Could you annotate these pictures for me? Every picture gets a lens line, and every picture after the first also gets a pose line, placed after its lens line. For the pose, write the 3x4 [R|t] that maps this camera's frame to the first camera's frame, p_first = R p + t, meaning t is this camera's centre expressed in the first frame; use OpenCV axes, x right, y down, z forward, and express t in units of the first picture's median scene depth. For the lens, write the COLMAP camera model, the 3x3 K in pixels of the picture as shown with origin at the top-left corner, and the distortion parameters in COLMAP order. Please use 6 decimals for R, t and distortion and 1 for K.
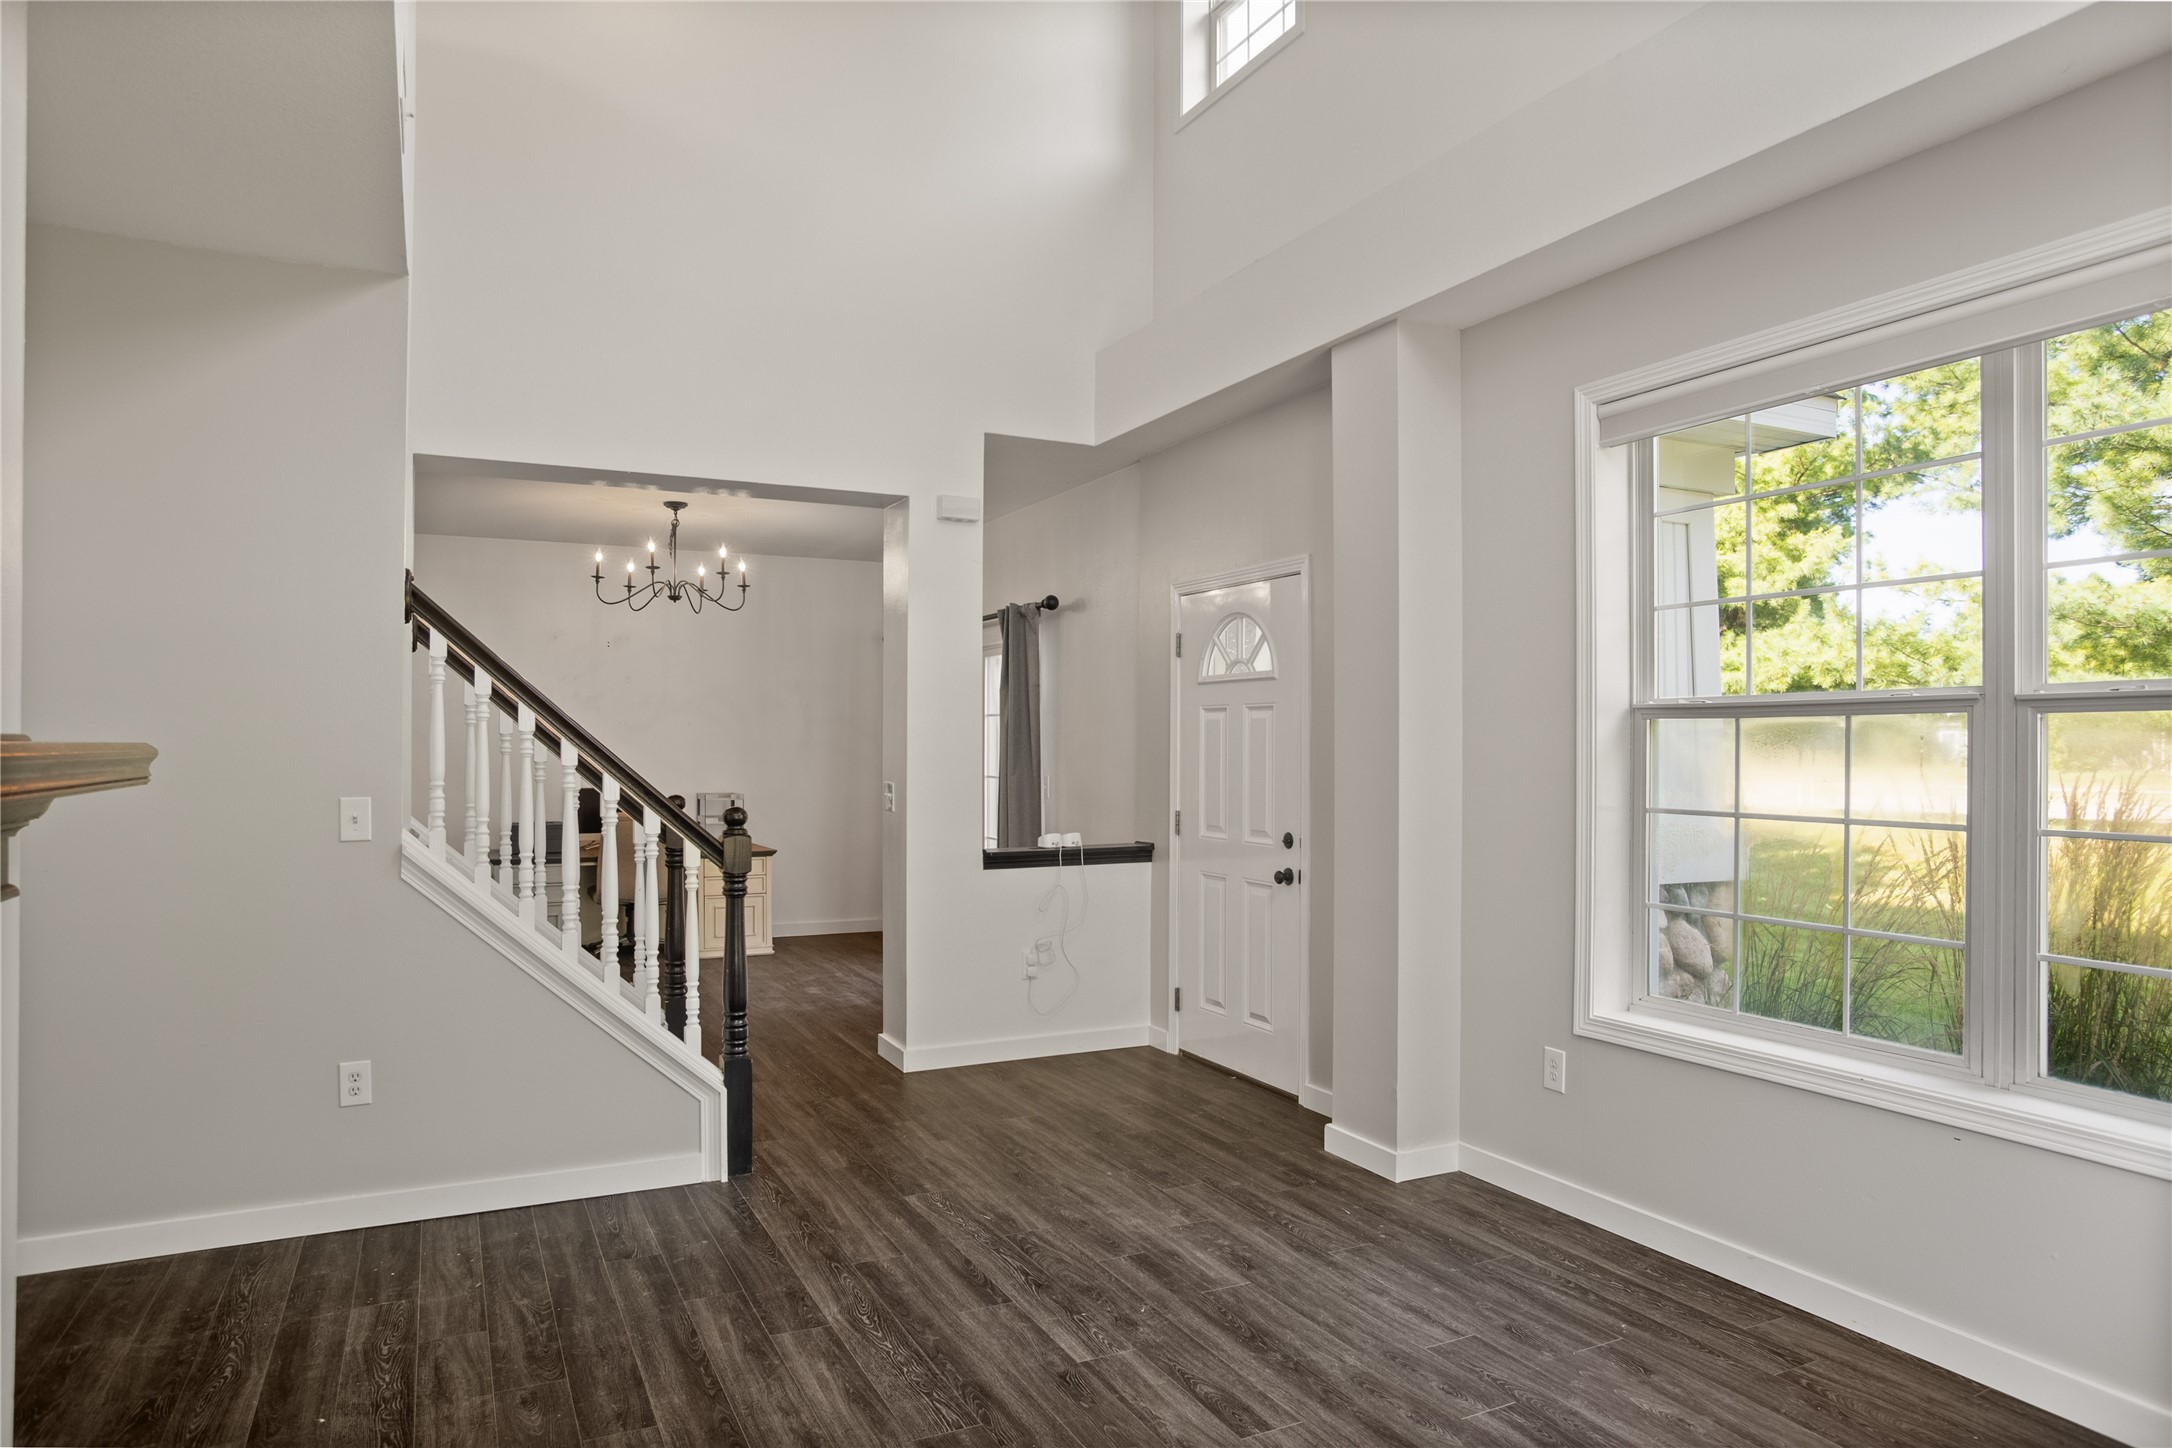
lens RADIAL K [[1319.0, 0, 1096.0], [0, 1319.0, 715.5], [0, 0, 1]] dist [-0.084037, 0.060694]
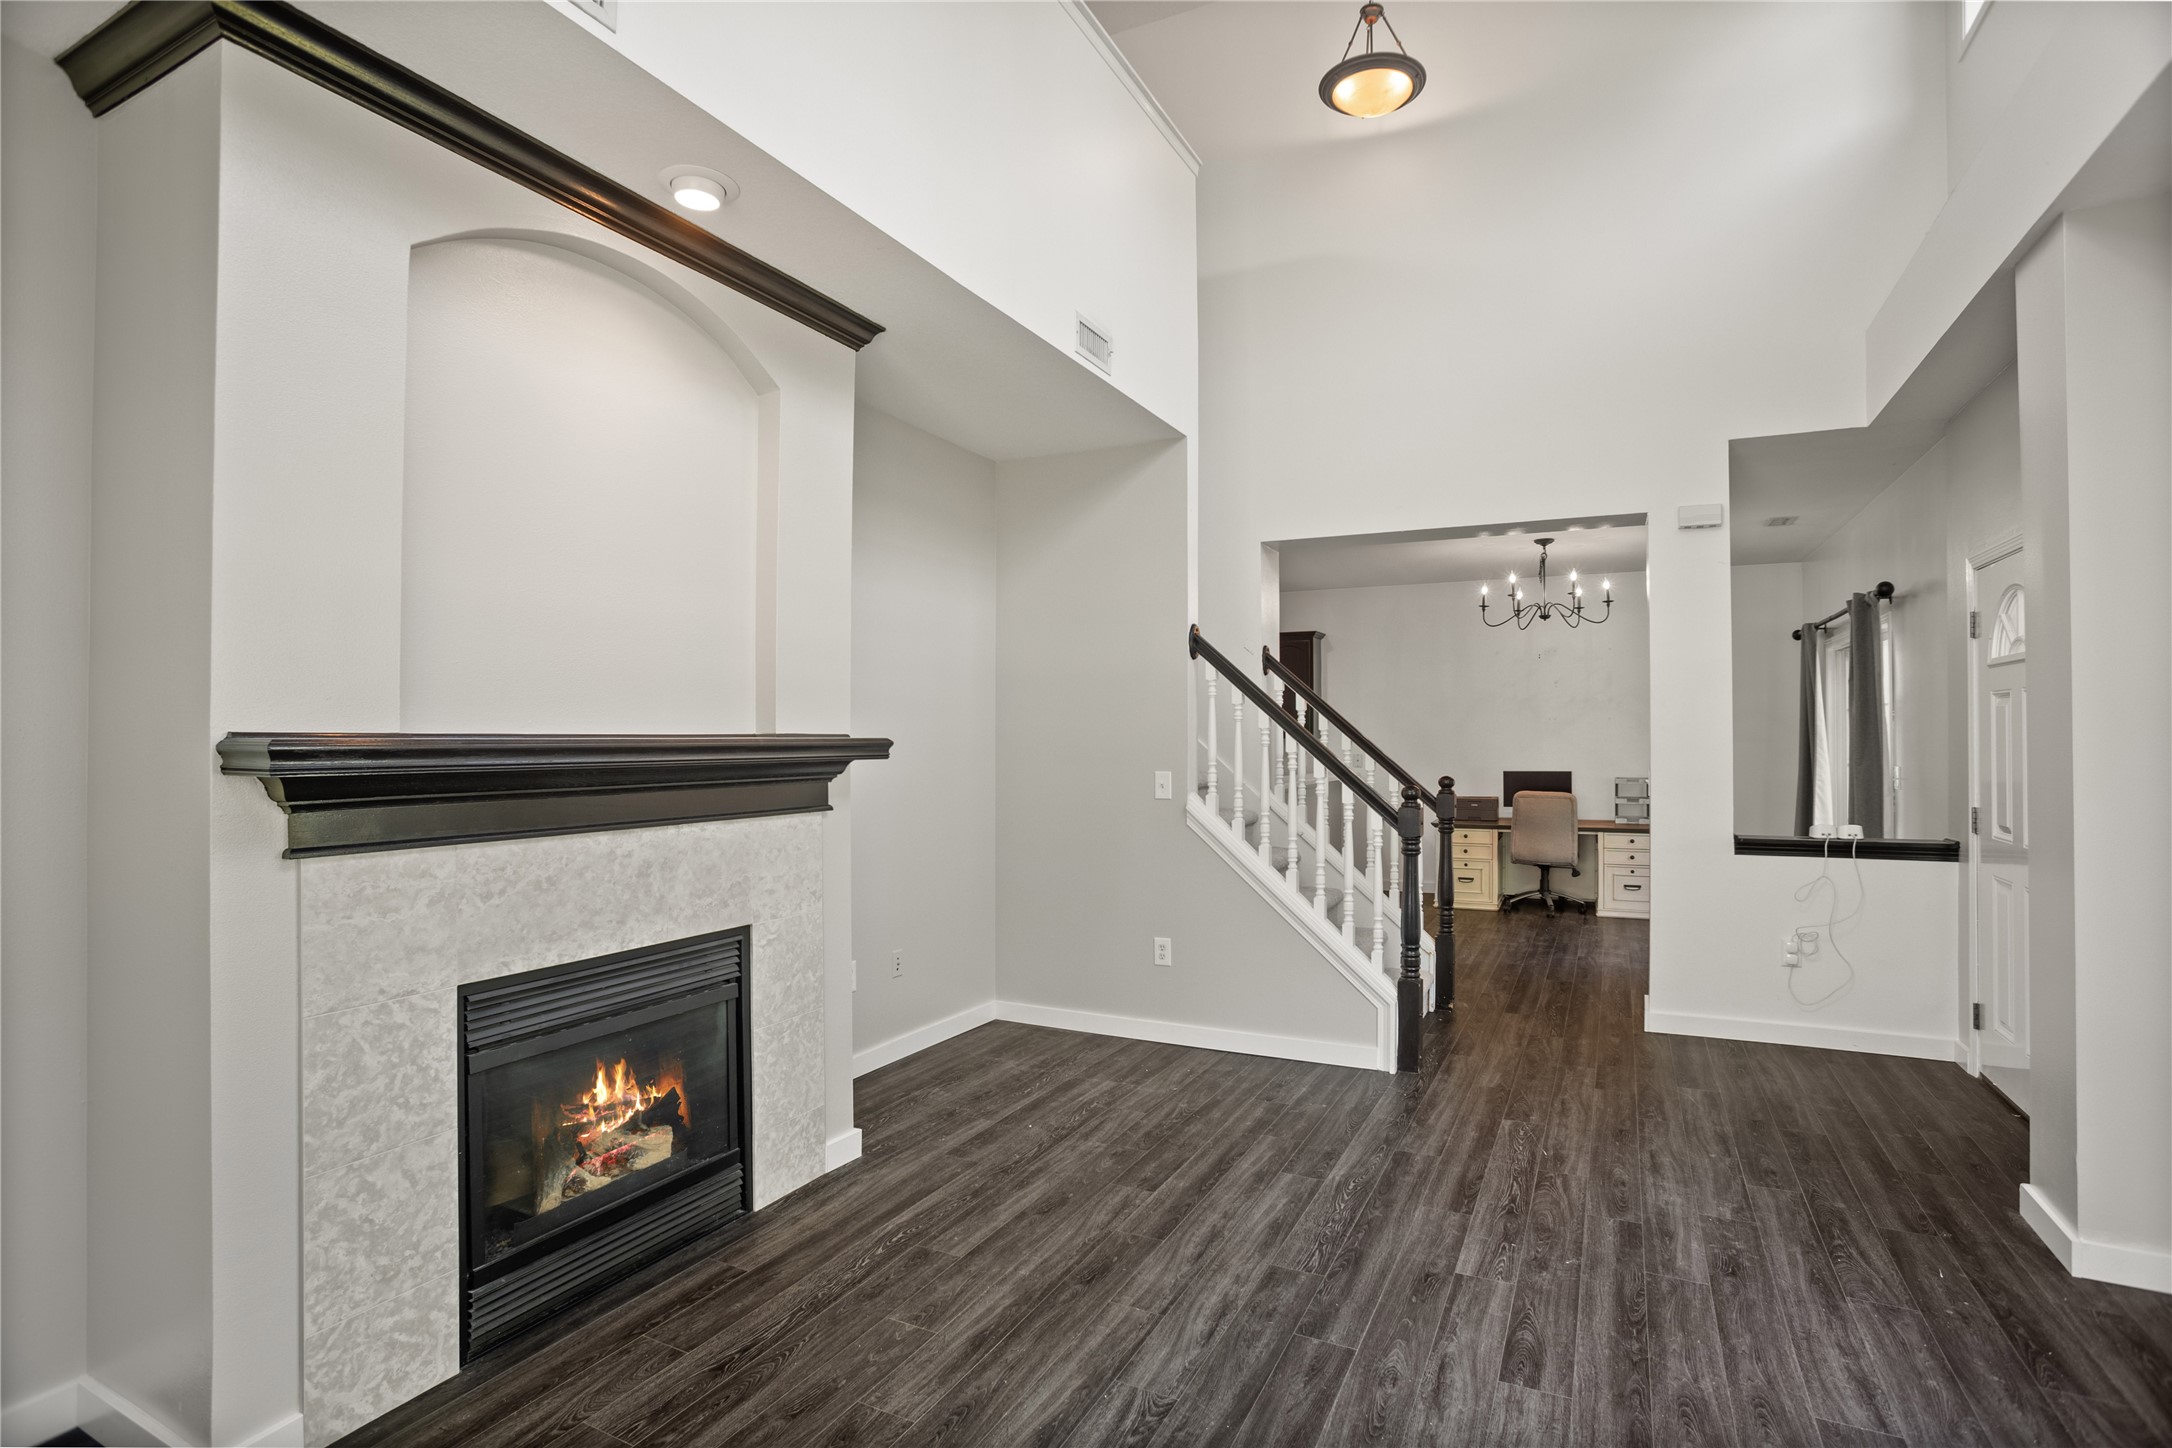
lens RADIAL K [[1060.1, 0, 1102.6], [0, 1060.1, 723.6], [0, 0, 1]] dist [-0.080027, 0.037971]
pose [[0.599460, -0.014020, -0.800282, 0.426364], [0.020965, 0.999779, -0.001811, 0.005202], [0.800130, -0.015693, 0.599621, 0.163842]]
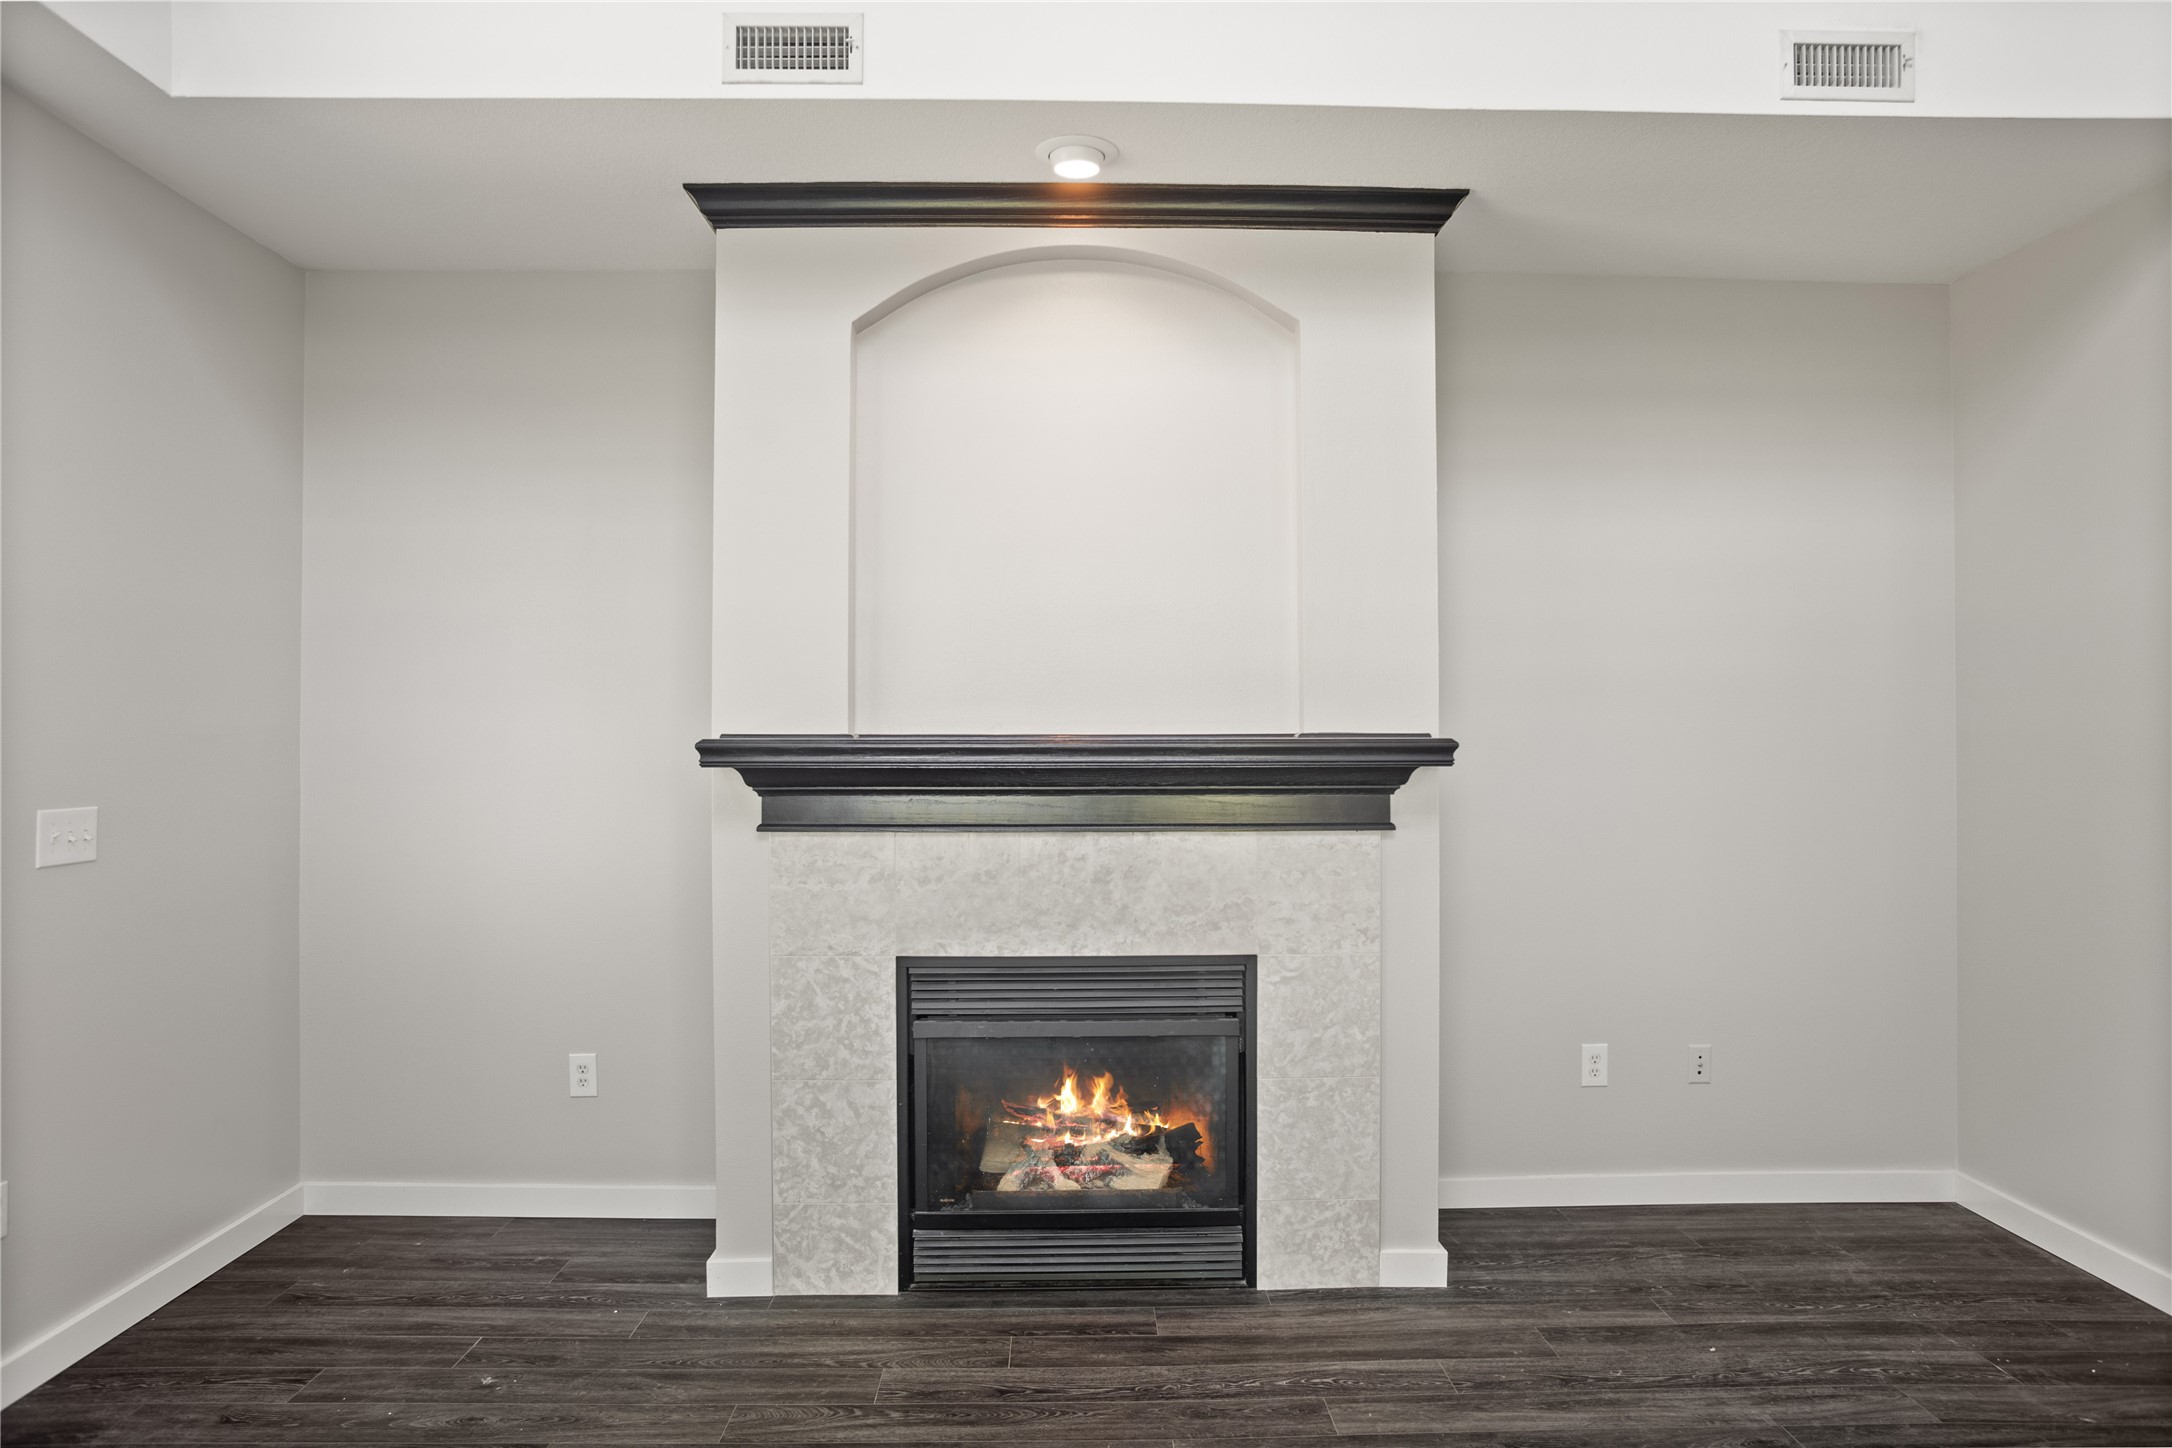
lens RADIAL K [[1319.0, 0, 1096.0], [0, 1319.0, 715.5], [0, 0, 1]] dist [-0.084037, 0.060694]
pose [[-0.432701, -0.015129, -0.901411, 0.448461], [0.020128, 0.999448, -0.026436, 0.015113], [0.901313, -0.029583, -0.432158, 0.716435]]
